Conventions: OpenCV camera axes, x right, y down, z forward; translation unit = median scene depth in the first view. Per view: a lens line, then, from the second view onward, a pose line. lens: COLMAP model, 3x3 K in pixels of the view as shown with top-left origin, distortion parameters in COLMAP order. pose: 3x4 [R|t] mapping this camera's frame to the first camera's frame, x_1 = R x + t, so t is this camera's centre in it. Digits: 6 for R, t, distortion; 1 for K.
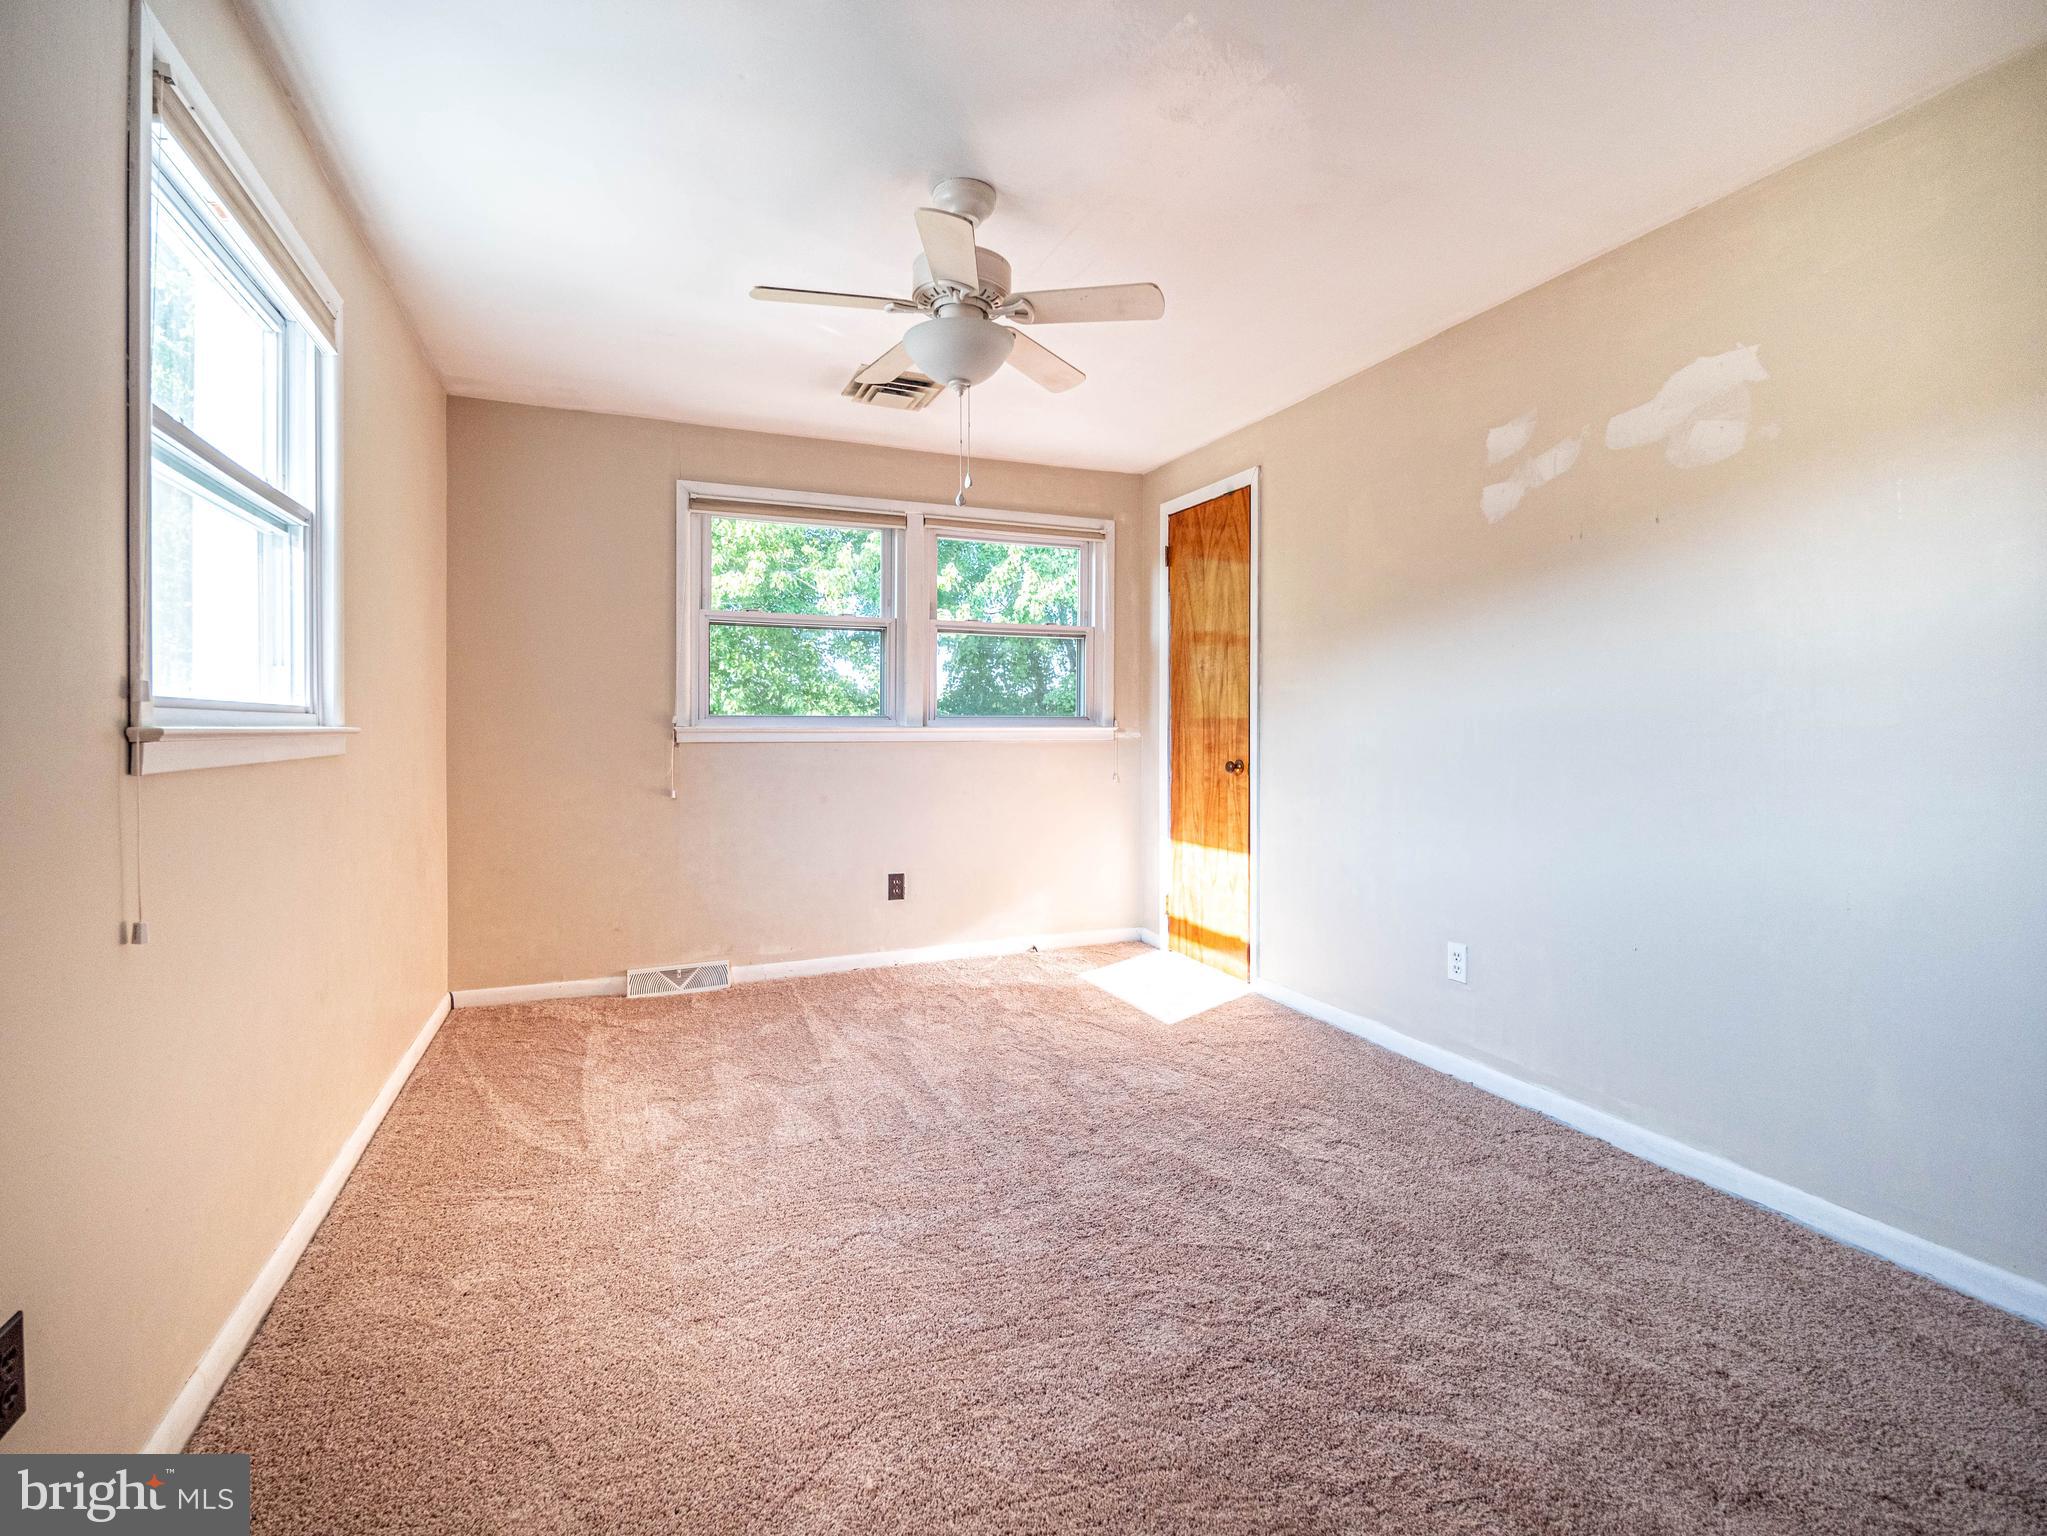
lens RADIAL K [[943.9, 0, 1026.7], [0, 943.9, 756.8], [0, 0, 1]] dist [-0.010242, -0.001143]
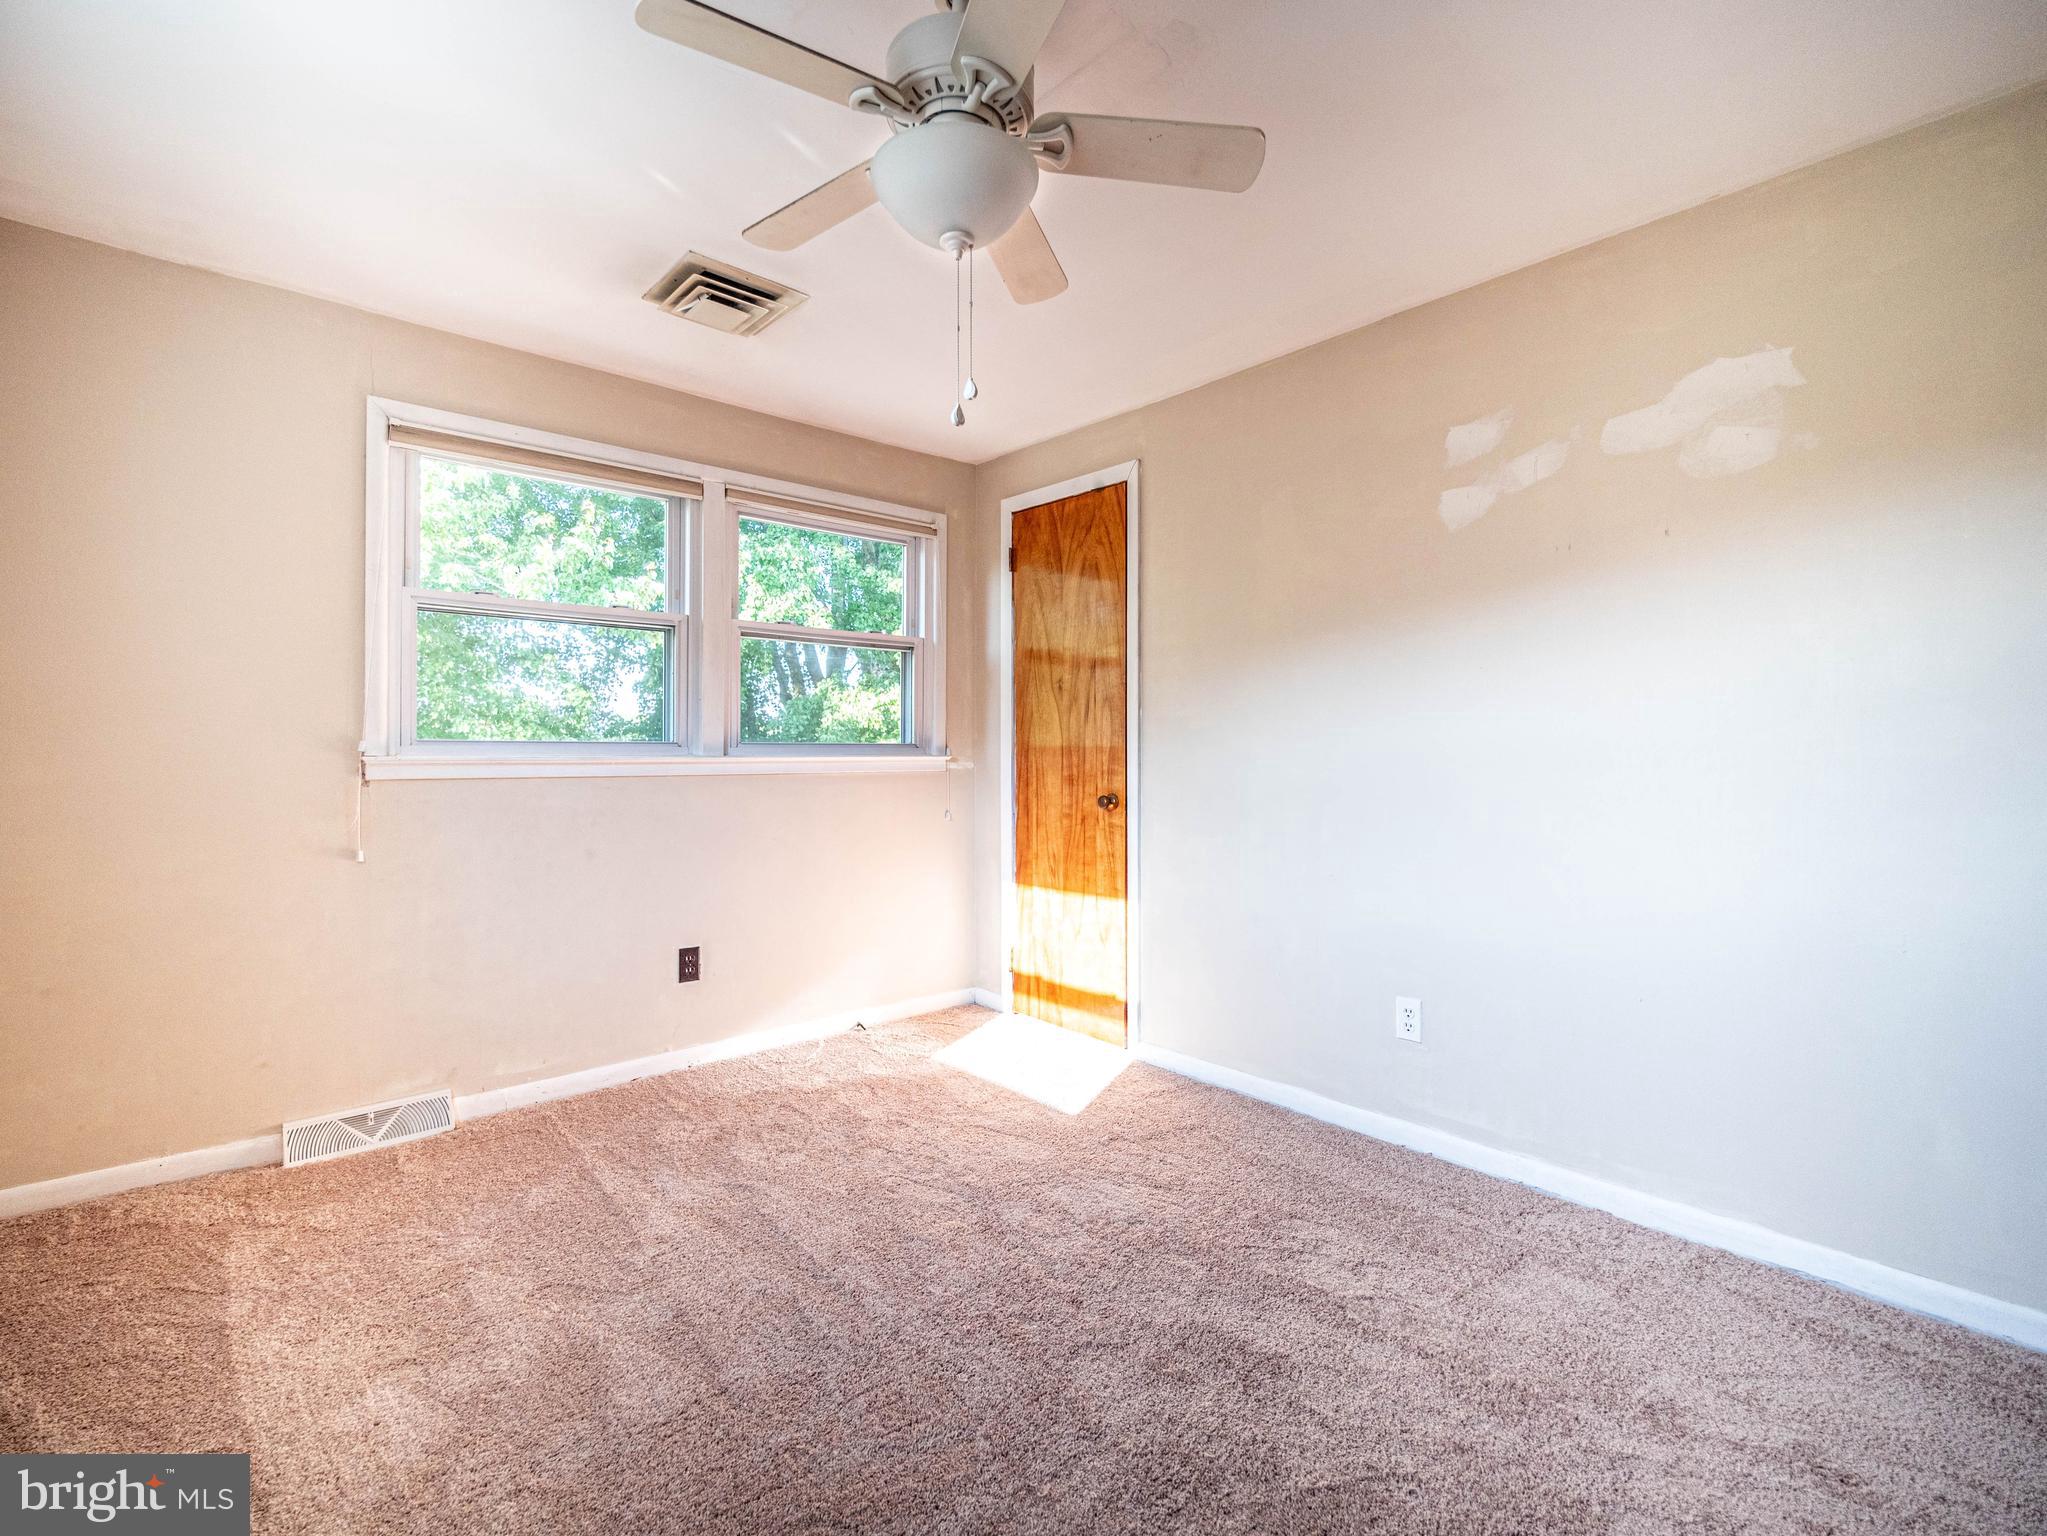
lens RADIAL K [[938.2, 0, 1022.3], [0, 938.2, 772.1], [0, 0, 1]] dist [-0.012204, -0.000739]
pose [[0.948174, -0.006083, 0.317693, -0.135618], [0.010043, 0.999891, -0.010828, -0.008710], [-0.317593, 0.013458, 0.948132, 0.210082]]
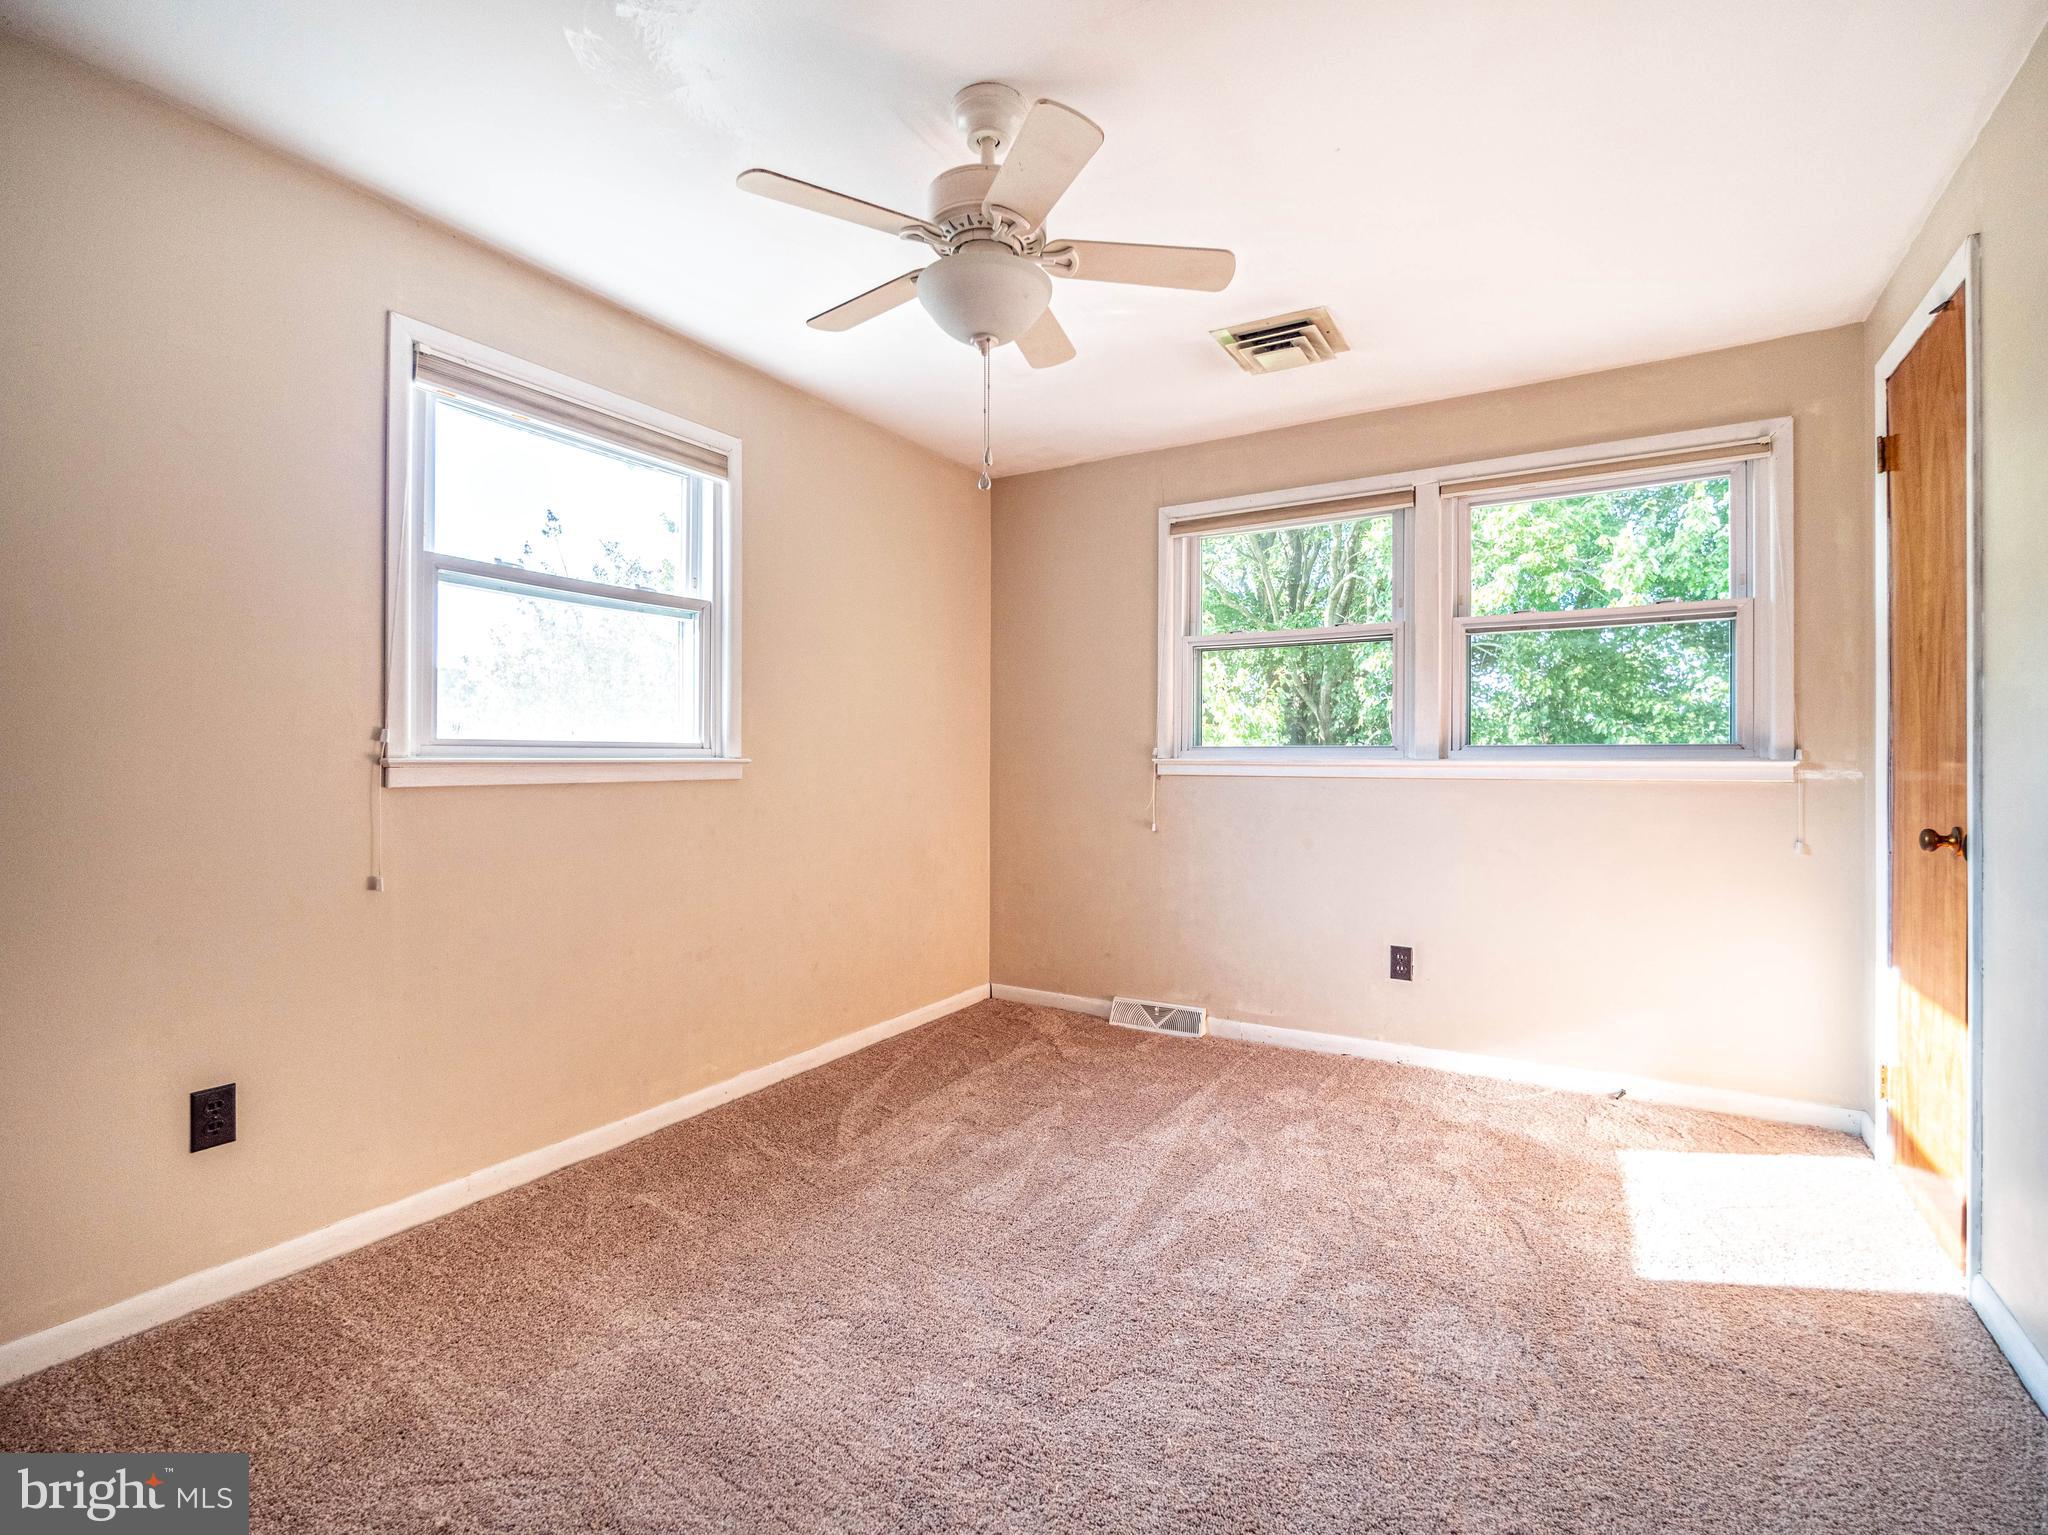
lens RADIAL K [[950.5, 0, 1038.1], [0, 950.5, 761.6], [0, 0, 1]] dist [-0.005709, -0.005742]
pose [[0.584758, 0.005517, -0.811189, 0.359277], [-0.027117, 0.999551, -0.012750, -0.012379], [0.810755, 0.029453, 0.584645, 0.320782]]
